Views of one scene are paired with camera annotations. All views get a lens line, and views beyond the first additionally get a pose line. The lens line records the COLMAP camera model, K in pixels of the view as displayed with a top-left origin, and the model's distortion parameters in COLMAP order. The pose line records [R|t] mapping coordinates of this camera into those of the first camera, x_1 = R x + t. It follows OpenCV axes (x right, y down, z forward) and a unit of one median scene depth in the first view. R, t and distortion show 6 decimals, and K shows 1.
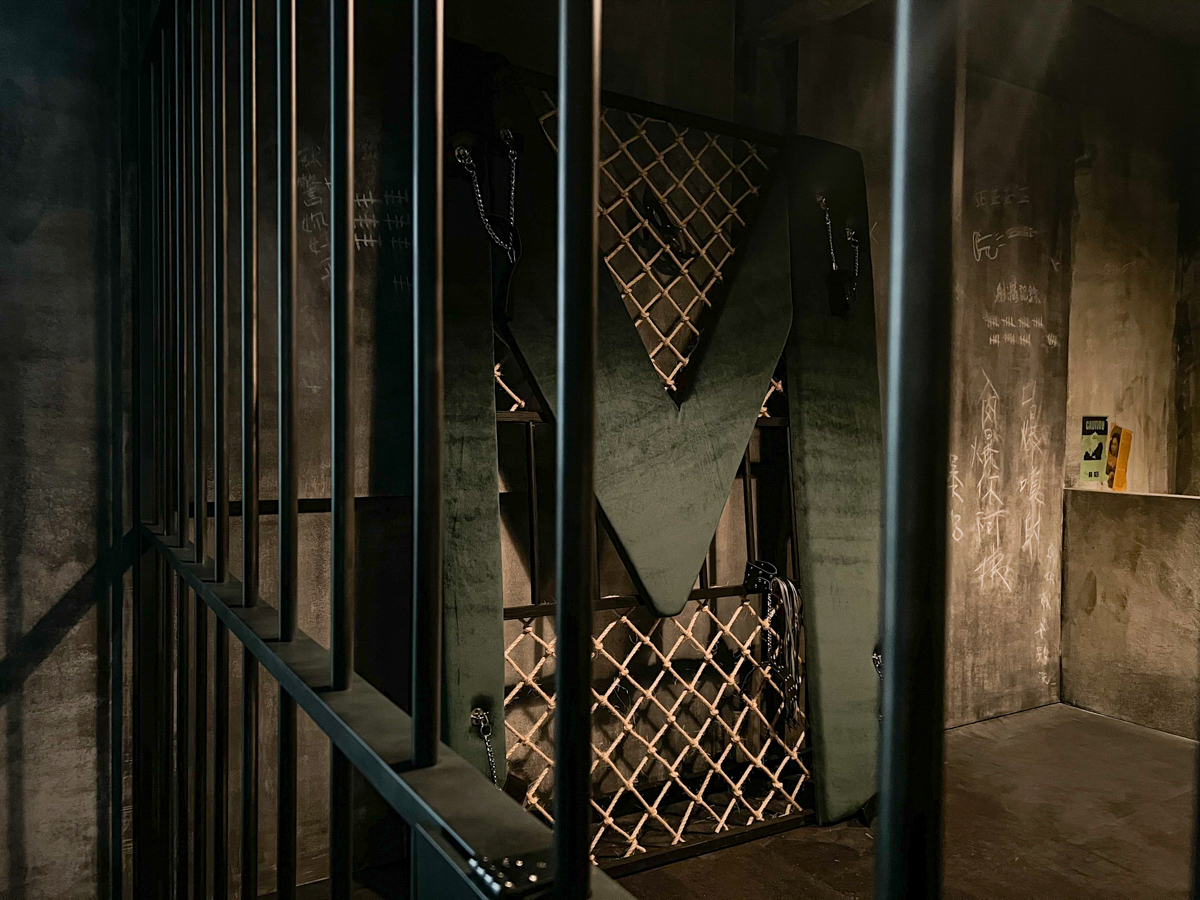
lens RADIAL K [[904.2, 0, 600.8], [0, 904.2, 449.9], [0, 0, 1]] dist [0.014380, -0.013144]
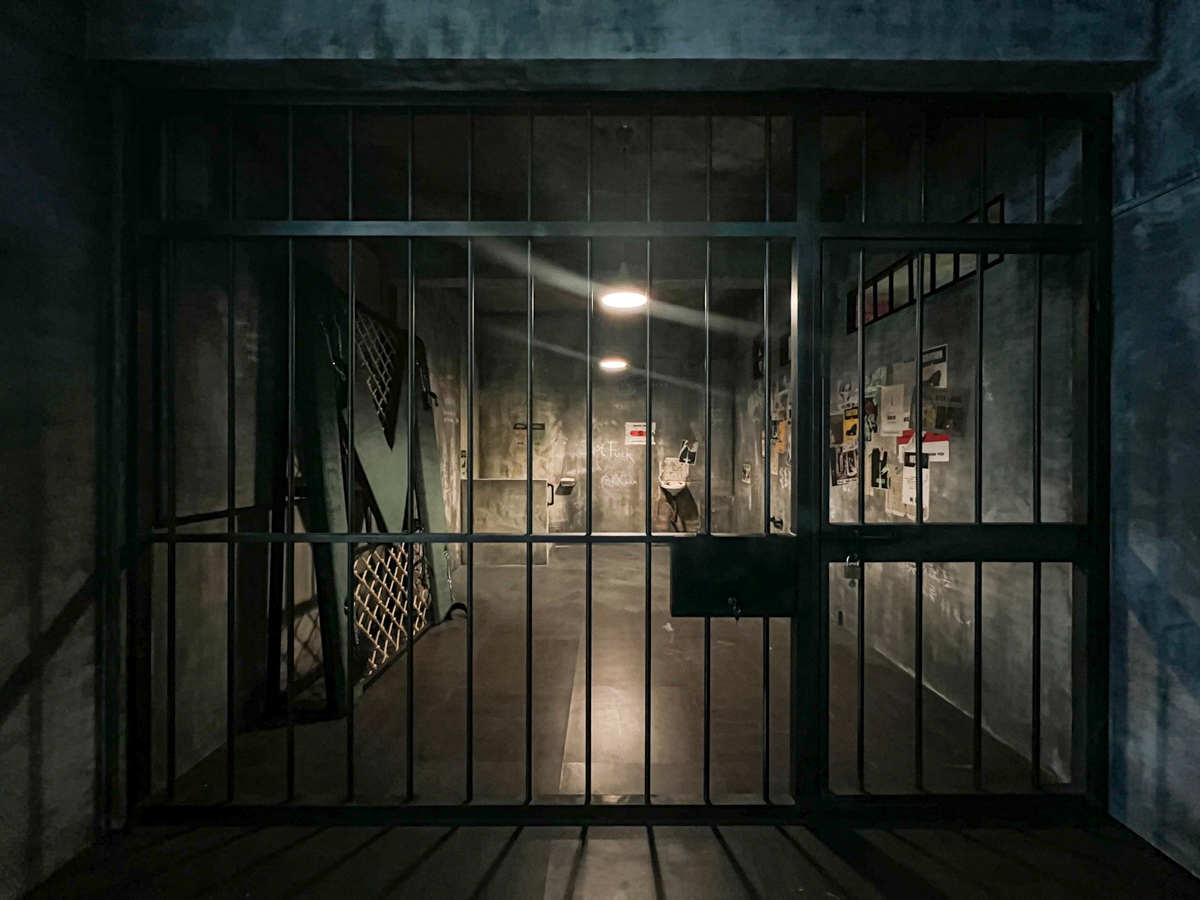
lens RADIAL K [[480.1, 0, 598.4], [0, 480.1, 453.0], [0, 0, 1]] dist [0.000476, 0.000148]
pose [[0.531061, -0.017082, 0.847162, -0.455955], [0.035675, 0.999361, -0.002213, -0.015547], [-0.846582, 0.031398, 0.531331, -0.033116]]
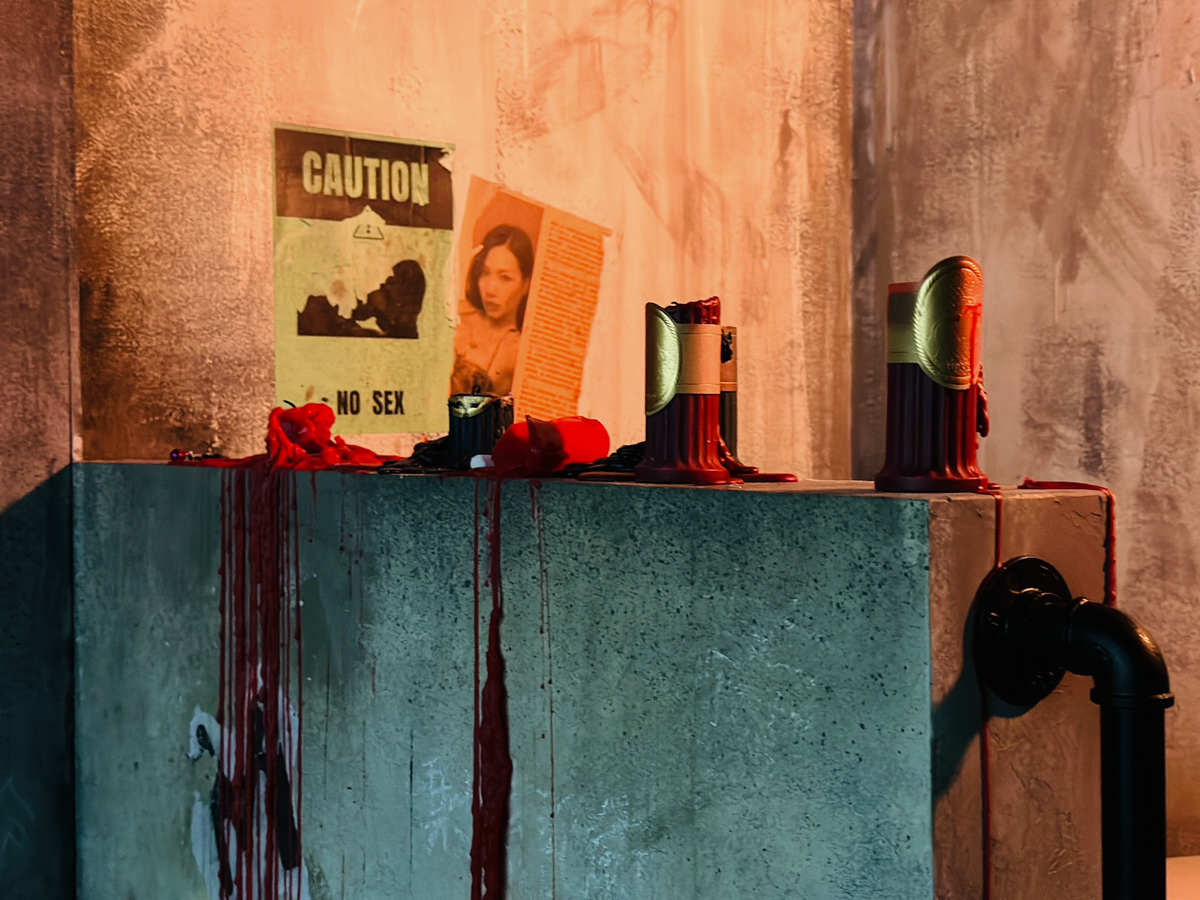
lens RADIAL K [[1713.0, 0, 602.6], [0, 1713.0, 455.8], [0, 0, 1]] dist [0.121629, 0.000000]
pose [[0.990479, -0.023330, 0.135673, 0.619221], [0.026412, 0.999431, -0.020960, 0.056863], [-0.135107, 0.024344, 0.990532, 0.663267]]
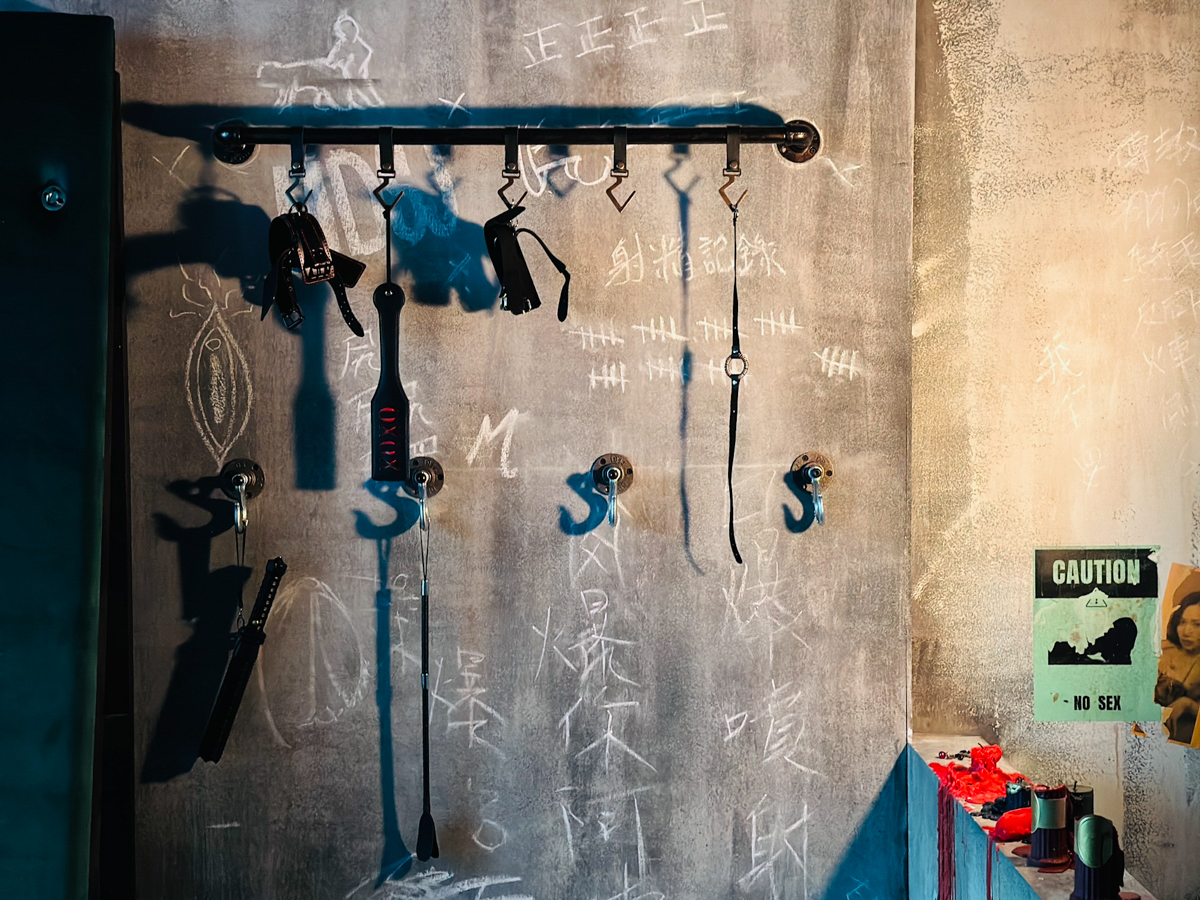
lens RADIAL K [[1713.0, 0, 604.0], [0, 1713.0, 449.2], [0, 0, 1]] dist [0.121629, 0.000000]
pose [[0.852725, -0.001435, -0.522358, 0.848634], [-0.001345, 0.999987, -0.004944, -0.084224], [0.522358, 0.004918, 0.852712, 0.325264]]
